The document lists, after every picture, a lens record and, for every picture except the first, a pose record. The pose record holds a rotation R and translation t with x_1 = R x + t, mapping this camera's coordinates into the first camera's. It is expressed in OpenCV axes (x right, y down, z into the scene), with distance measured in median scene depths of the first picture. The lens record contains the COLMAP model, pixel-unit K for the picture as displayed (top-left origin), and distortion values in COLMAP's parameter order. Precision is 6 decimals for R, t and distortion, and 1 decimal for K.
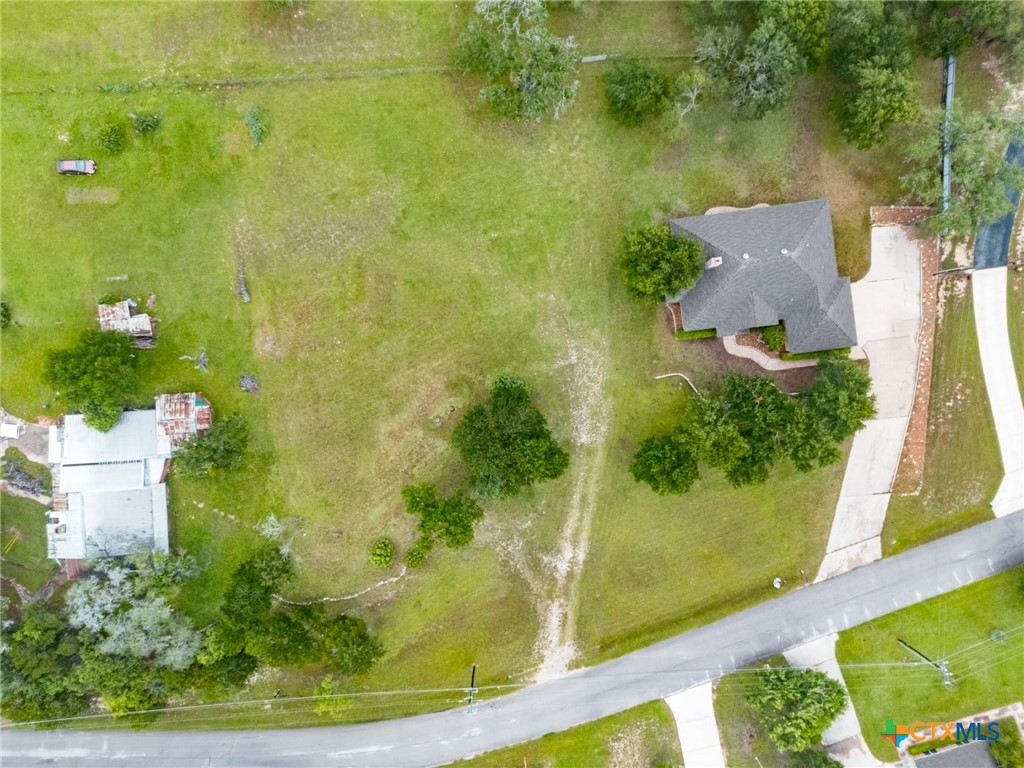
lens RADIAL K [[752.9, 0, 509.4], [0, 752.9, 380.1], [0, 0, 1]] dist [0.065601, -0.060876]
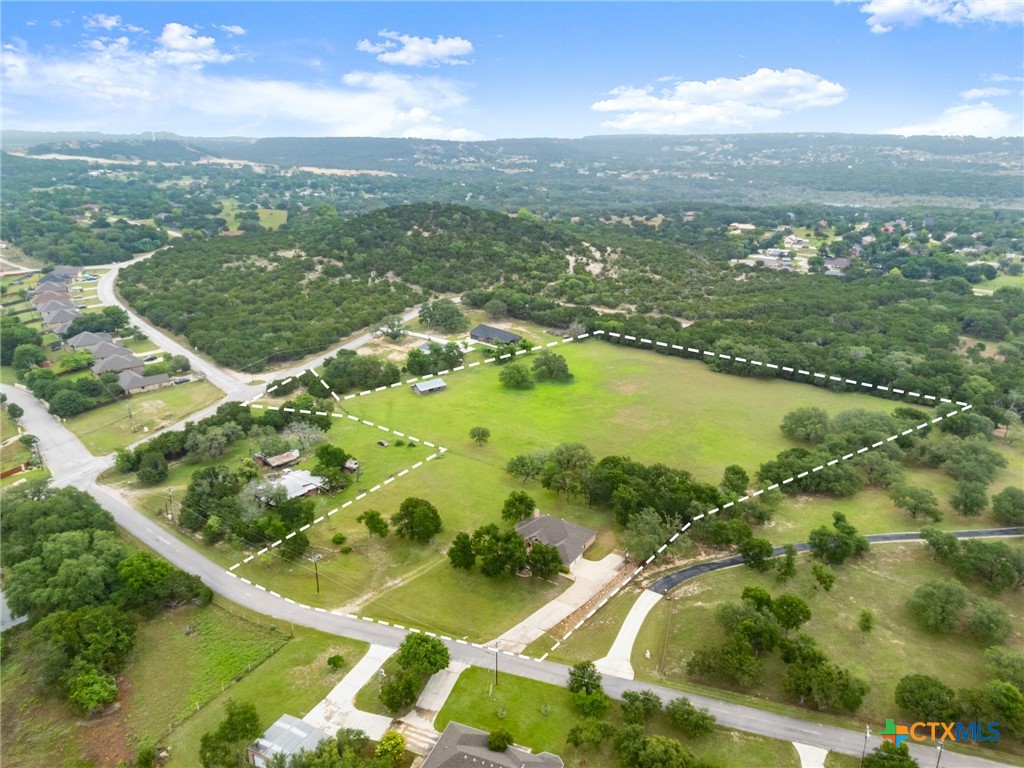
lens RADIAL K [[752.9, 0, 512.0], [0, 752.9, 383.3], [0, 0, 1]] dist [0.065601, -0.060876]
pose [[0.769069, 0.222974, -0.599012, 1.387225], [-0.638986, 0.245971, -0.728832, 1.363442], [-0.015171, 0.943282, 0.331646, -0.135247]]
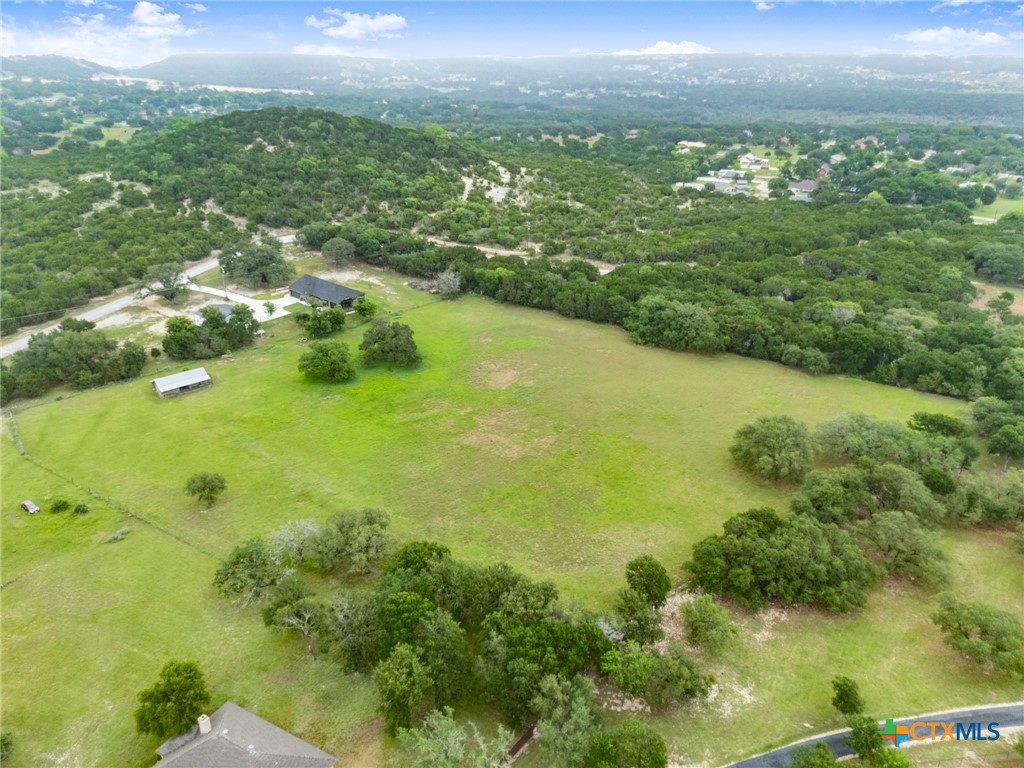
lens RADIAL K [[752.9, 0, 513.8], [0, 752.9, 385.5], [0, 0, 1]] dist [0.065601, -0.060876]
pose [[0.805988, 0.257054, -0.533204, 0.977610], [-0.591675, 0.323322, -0.738501, 0.205602], [-0.017438, 0.910706, 0.412686, 0.111922]]
